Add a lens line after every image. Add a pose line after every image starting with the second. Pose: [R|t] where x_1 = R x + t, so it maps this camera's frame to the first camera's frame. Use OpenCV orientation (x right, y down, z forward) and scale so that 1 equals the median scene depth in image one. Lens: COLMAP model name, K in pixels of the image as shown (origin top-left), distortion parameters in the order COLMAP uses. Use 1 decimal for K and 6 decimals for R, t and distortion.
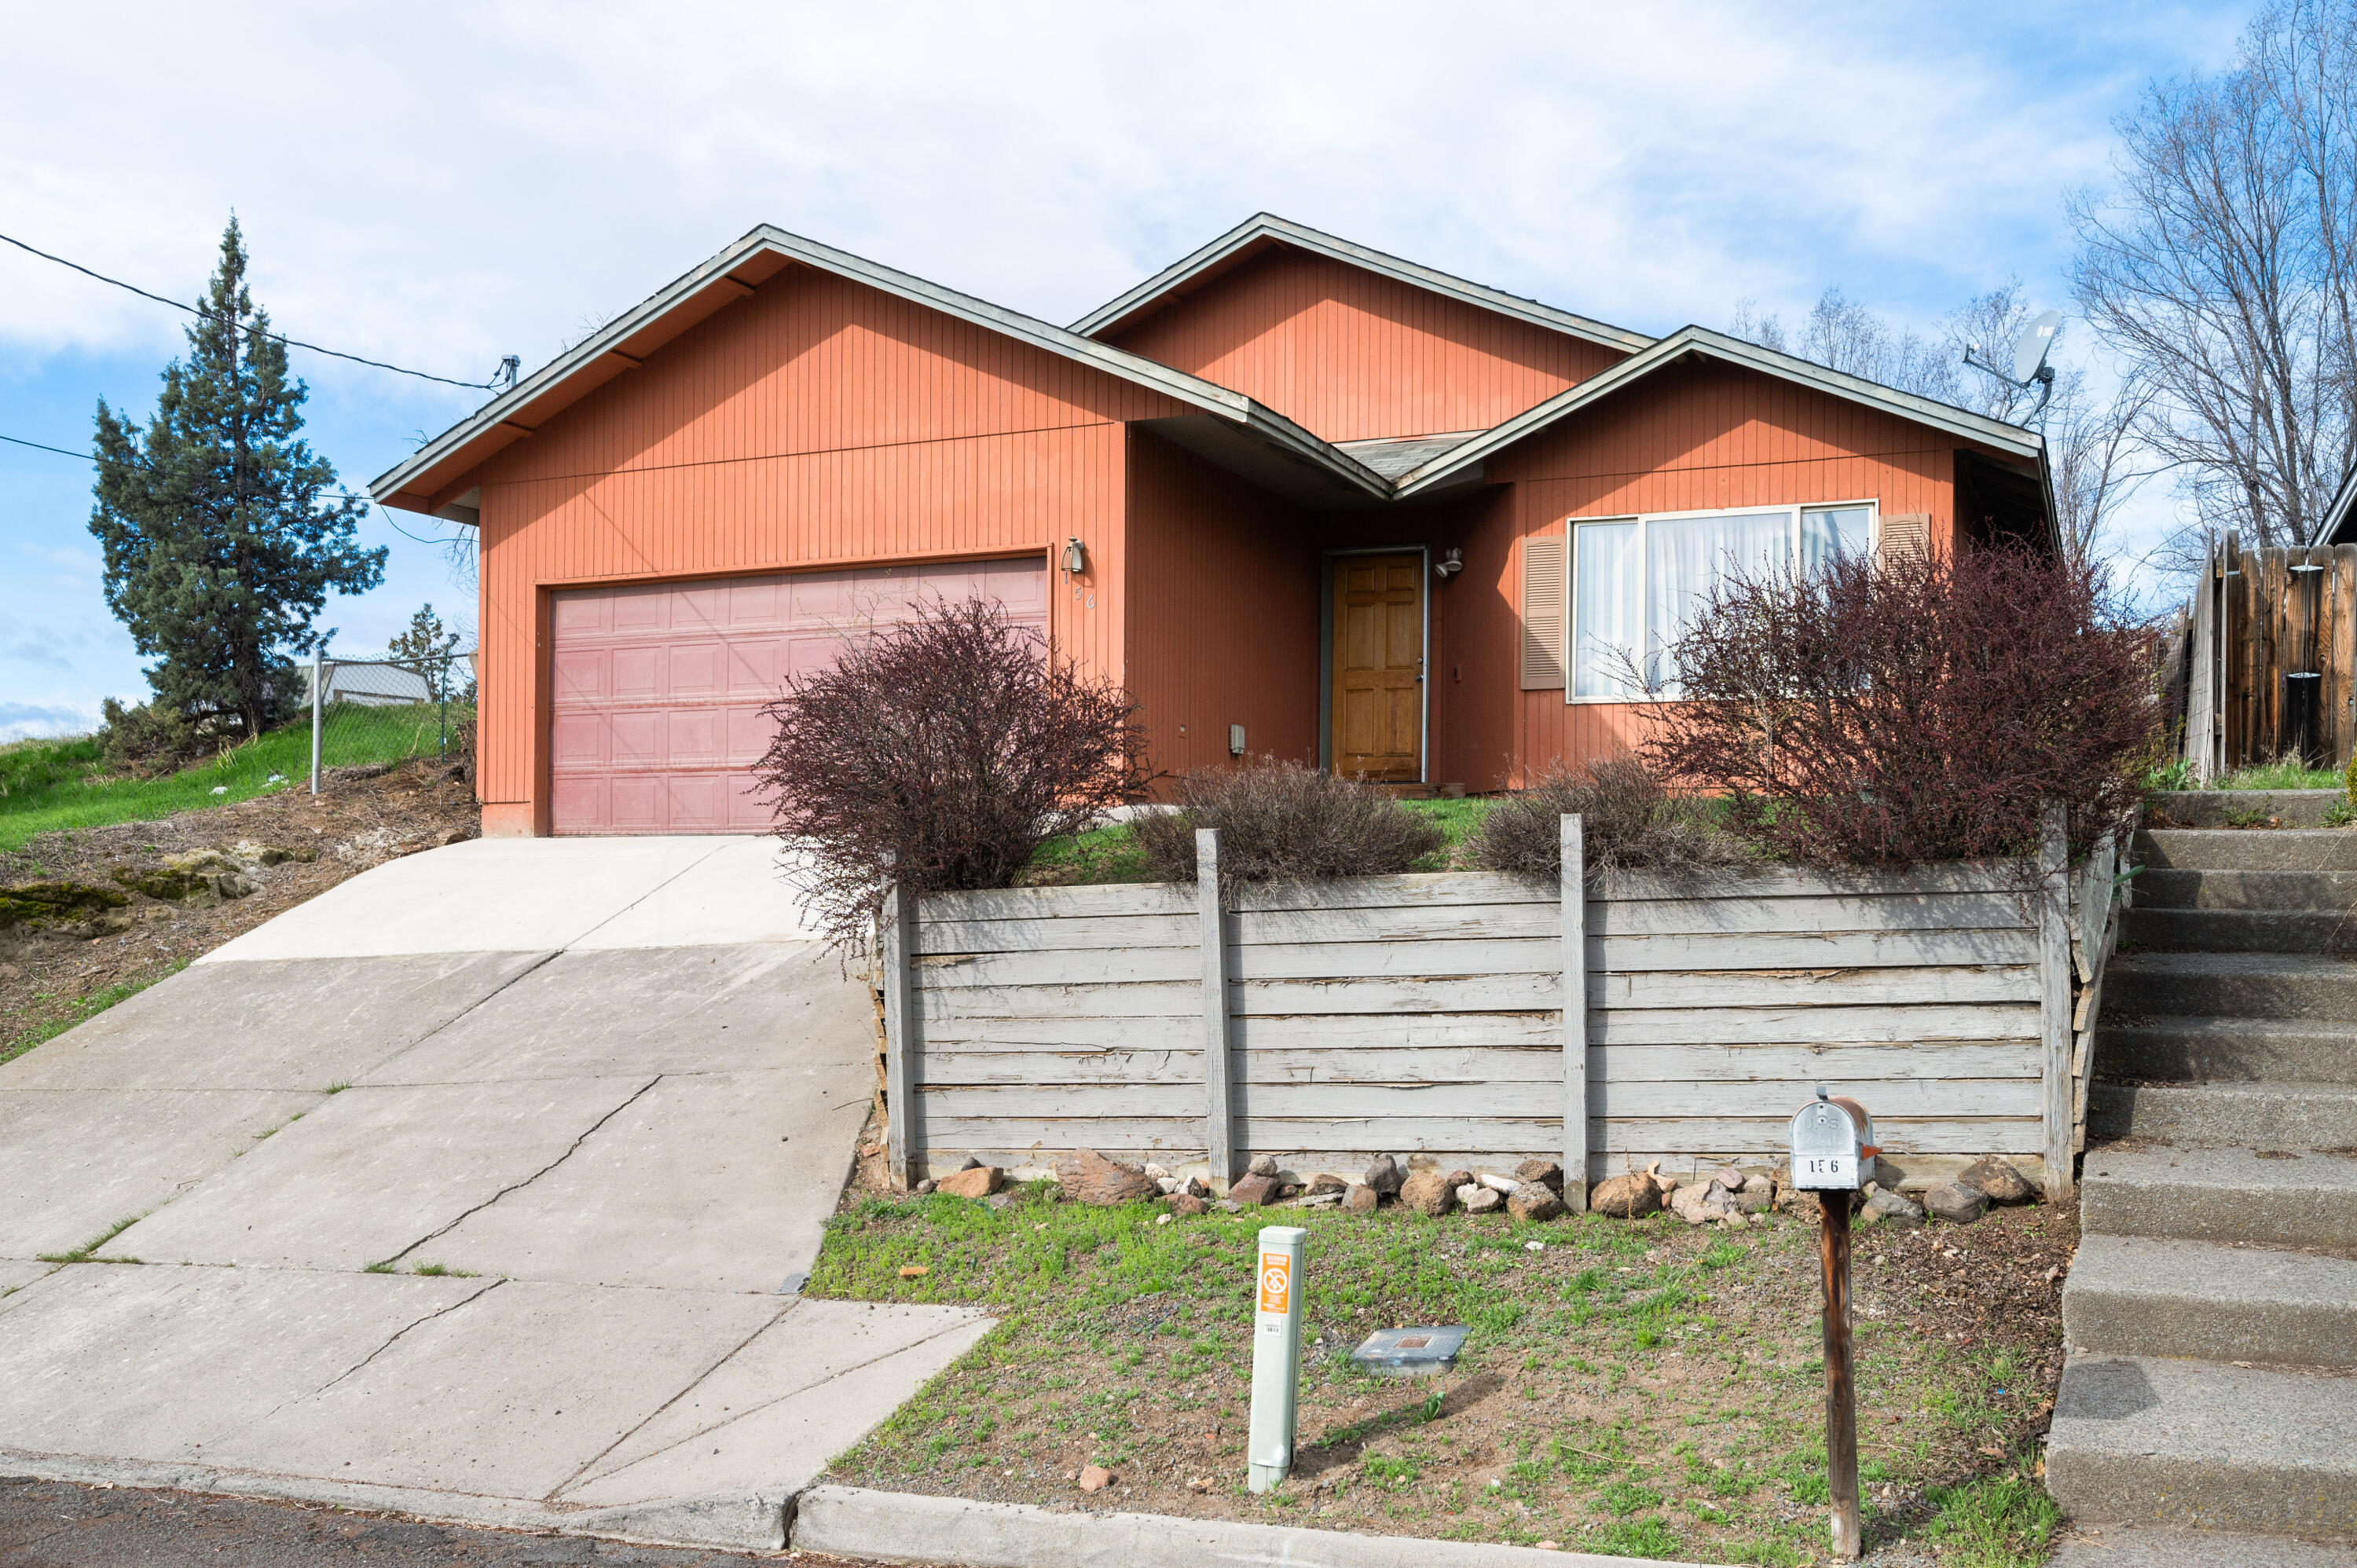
lens RADIAL K [[2041.8, 0, 1199.5], [0, 2041.8, 907.6], [0, 0, 1]] dist [-0.000148, 0.002600]
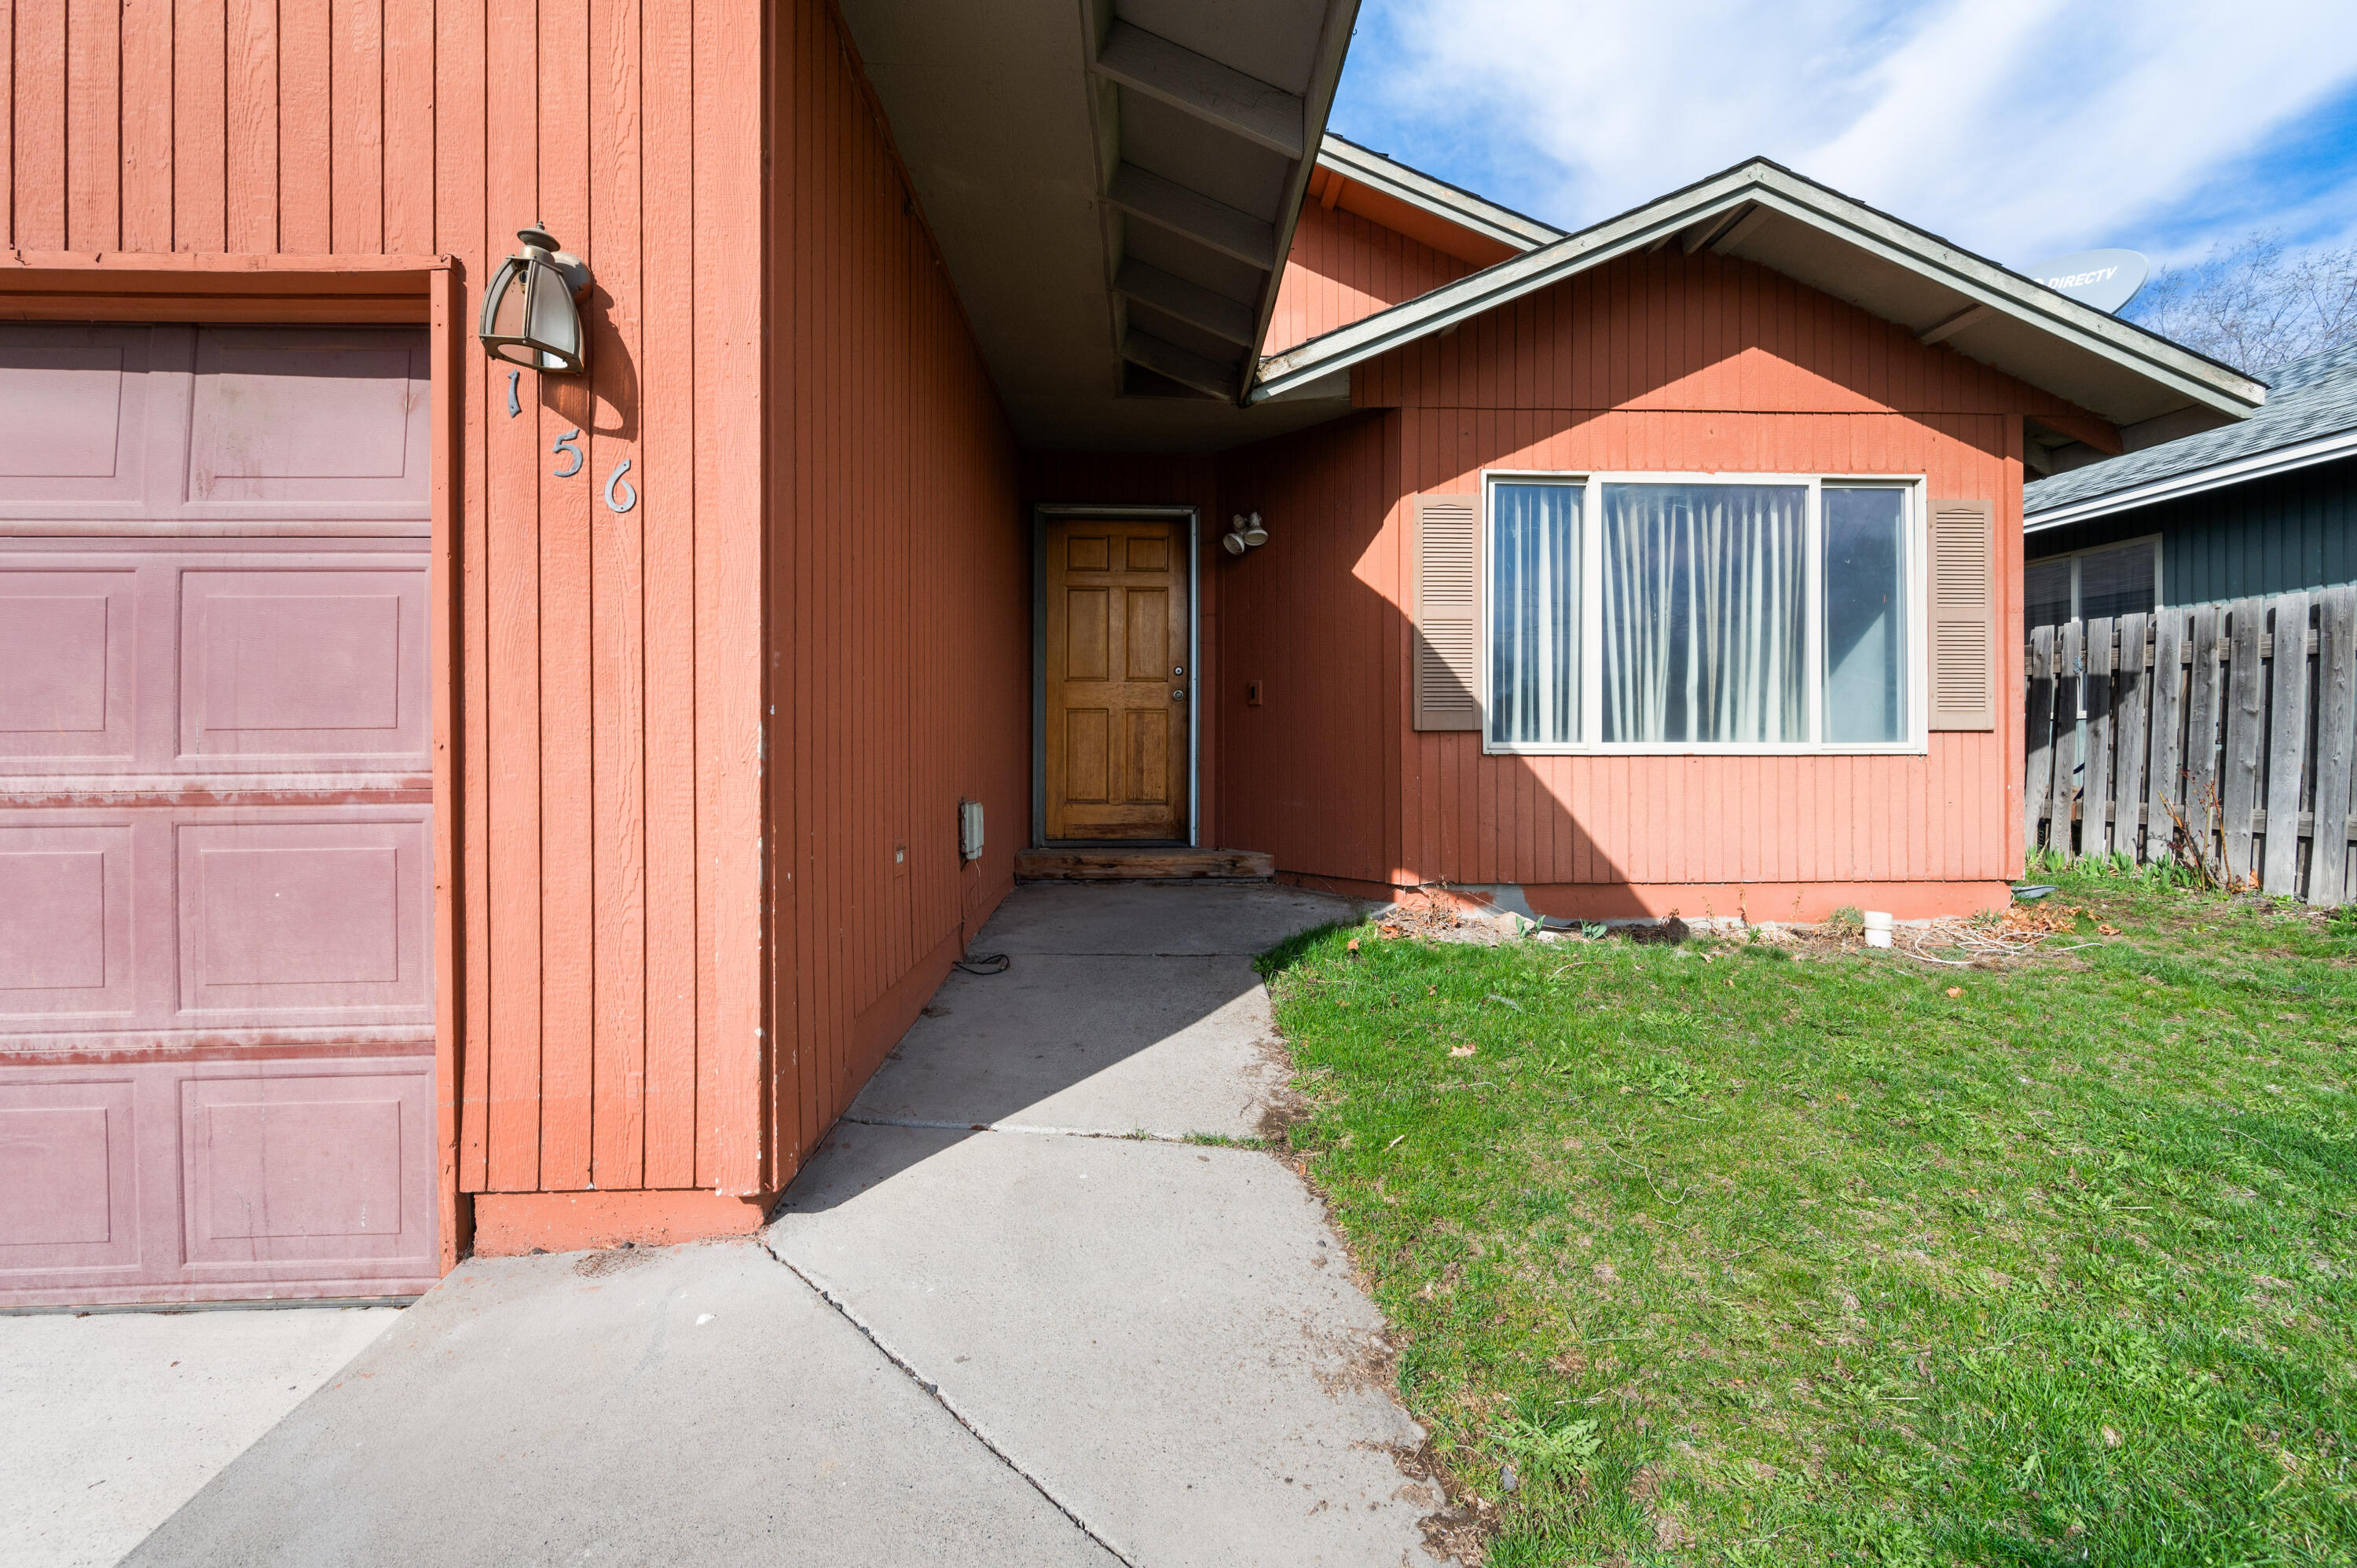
lens RADIAL K [[947.6, 0, 1185.3], [0, 947.6, 739.6], [0, 0, 1]] dist [-0.000169, 0.000101]
pose [[0.900537, -0.007705, 0.434711, -0.038235], [0.013632, 0.999852, -0.010517, -0.107424], [-0.434565, 0.015396, 0.900509, 0.805559]]
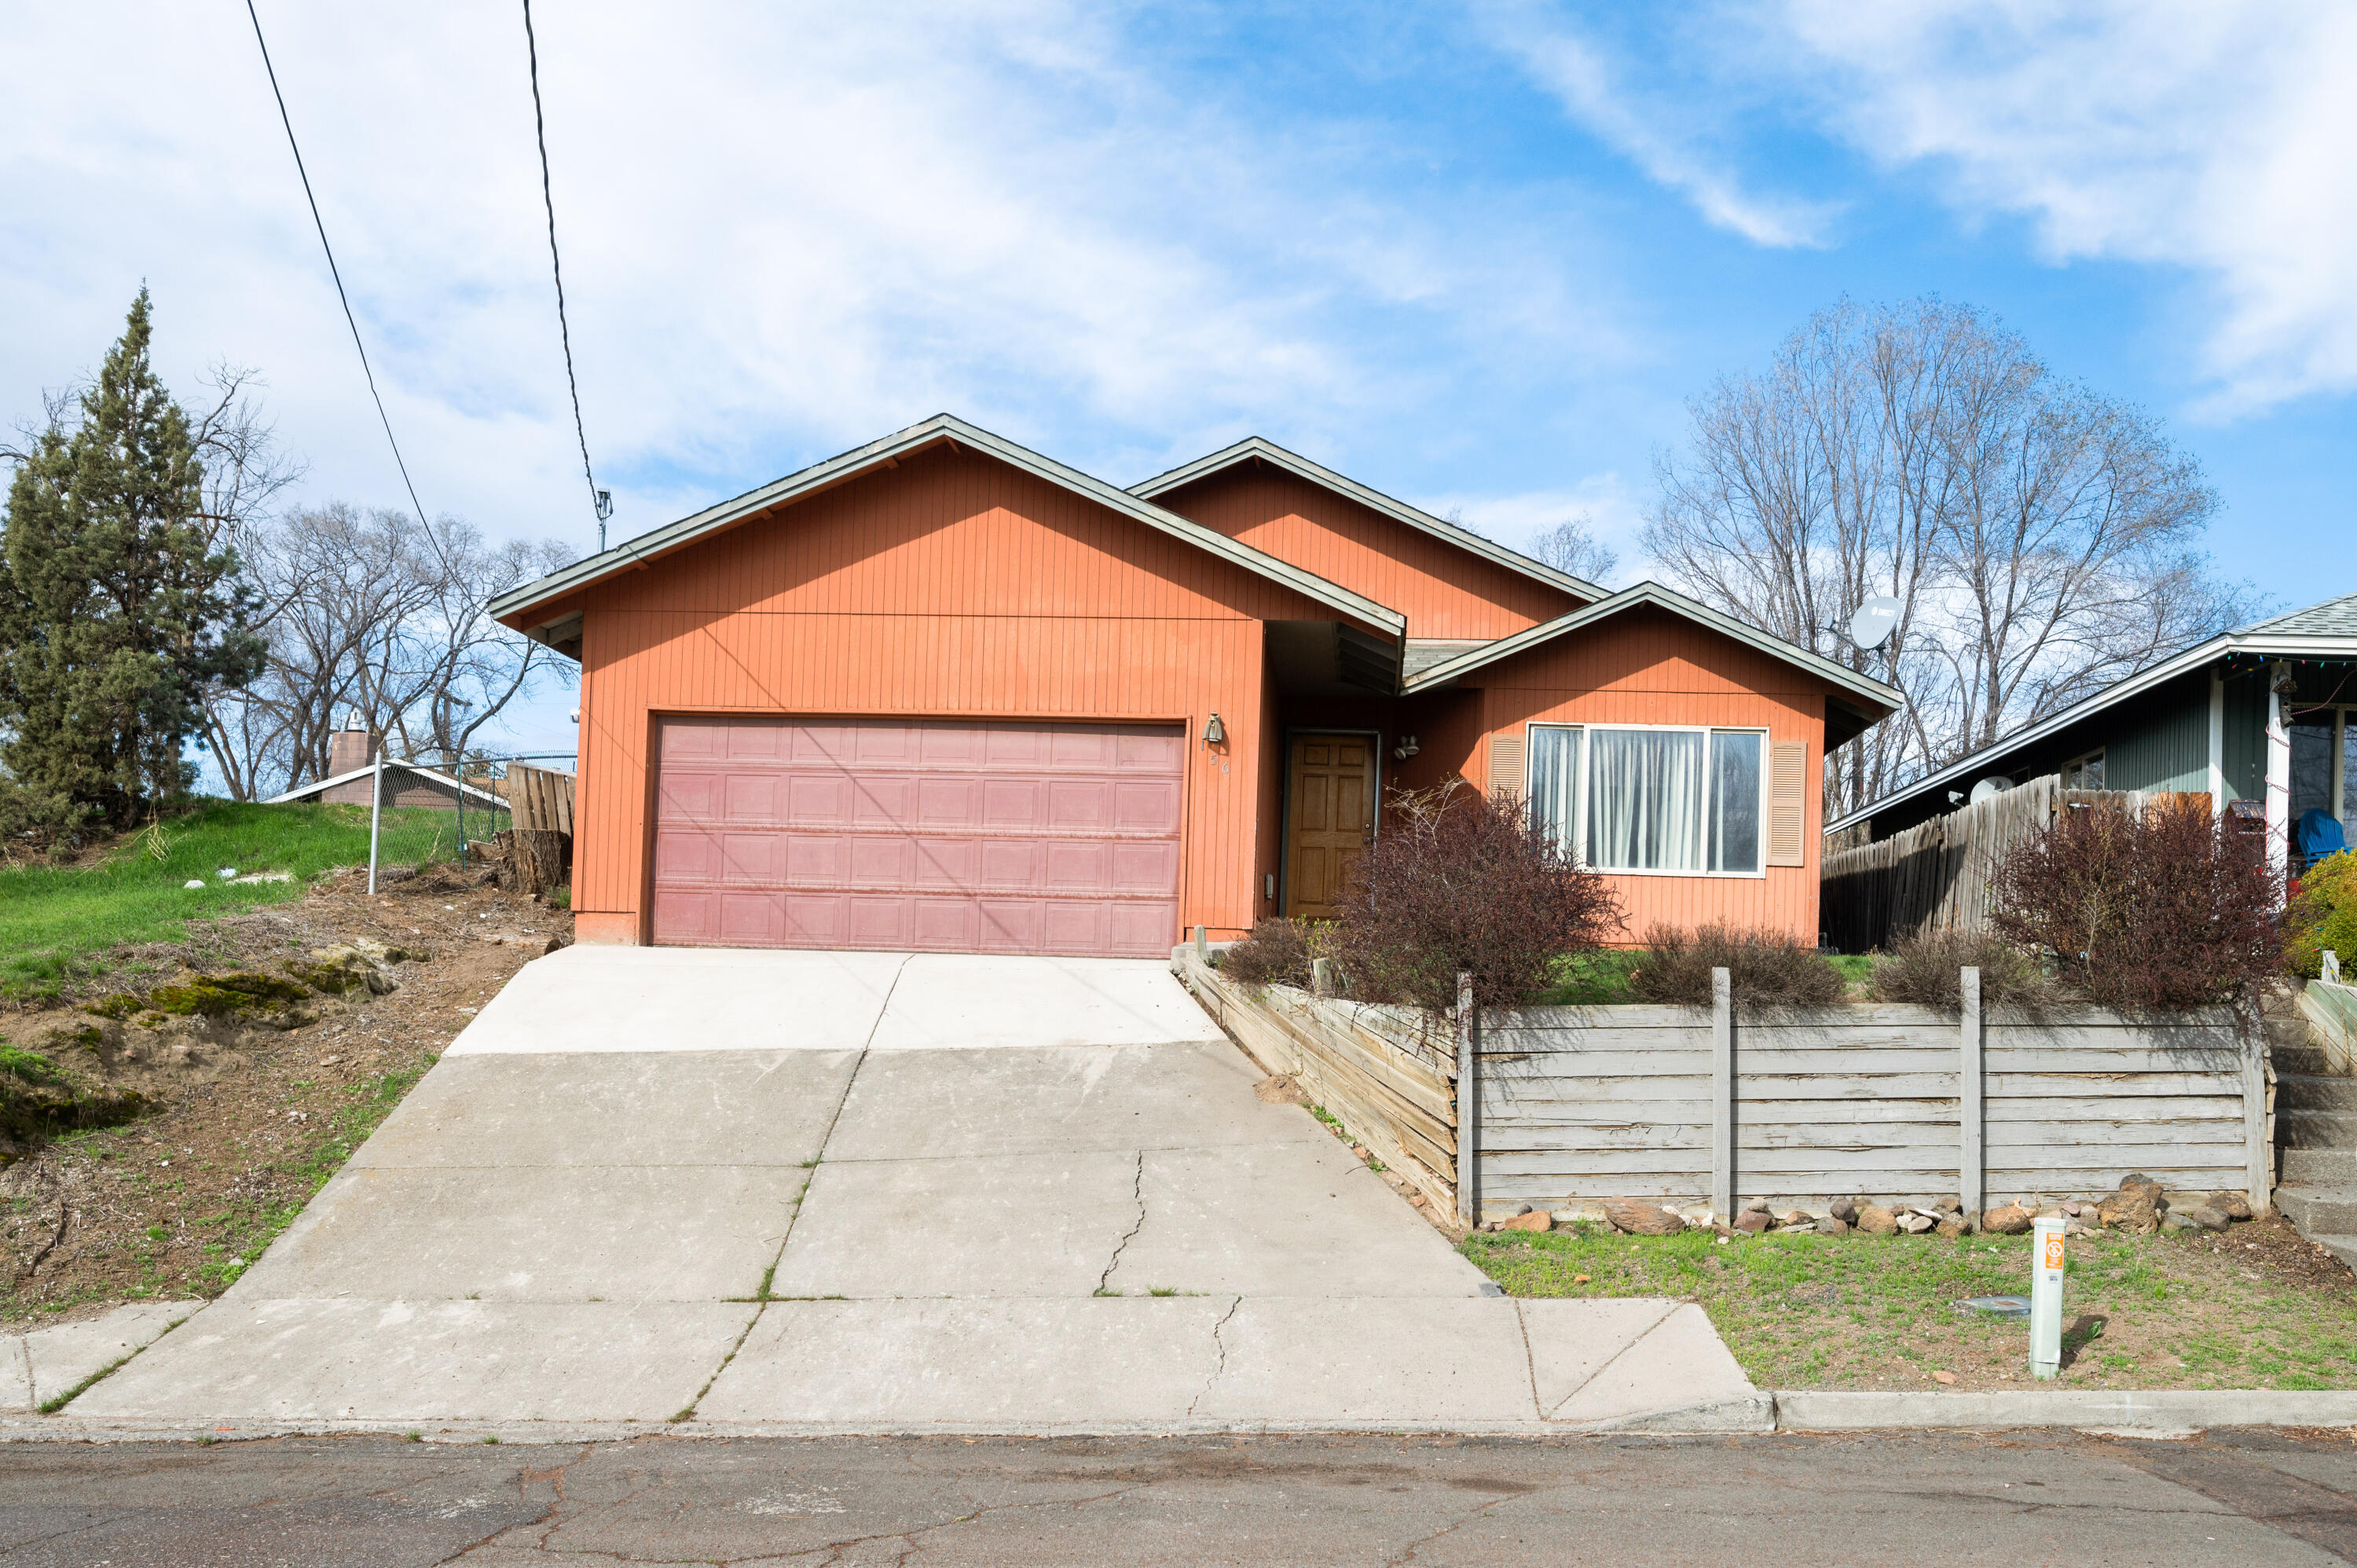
lens RADIAL K [[2085.1, 0, 1218.4], [0, 2085.1, 1003.4], [0, 0, 1]] dist [-0.000811, 0.010083]
pose [[0.941479, 0.029806, 0.335750, -0.434690], [-0.023142, 0.999448, -0.023833, 0.015486], [-0.336275, 0.014668, 0.941650, -0.130891]]
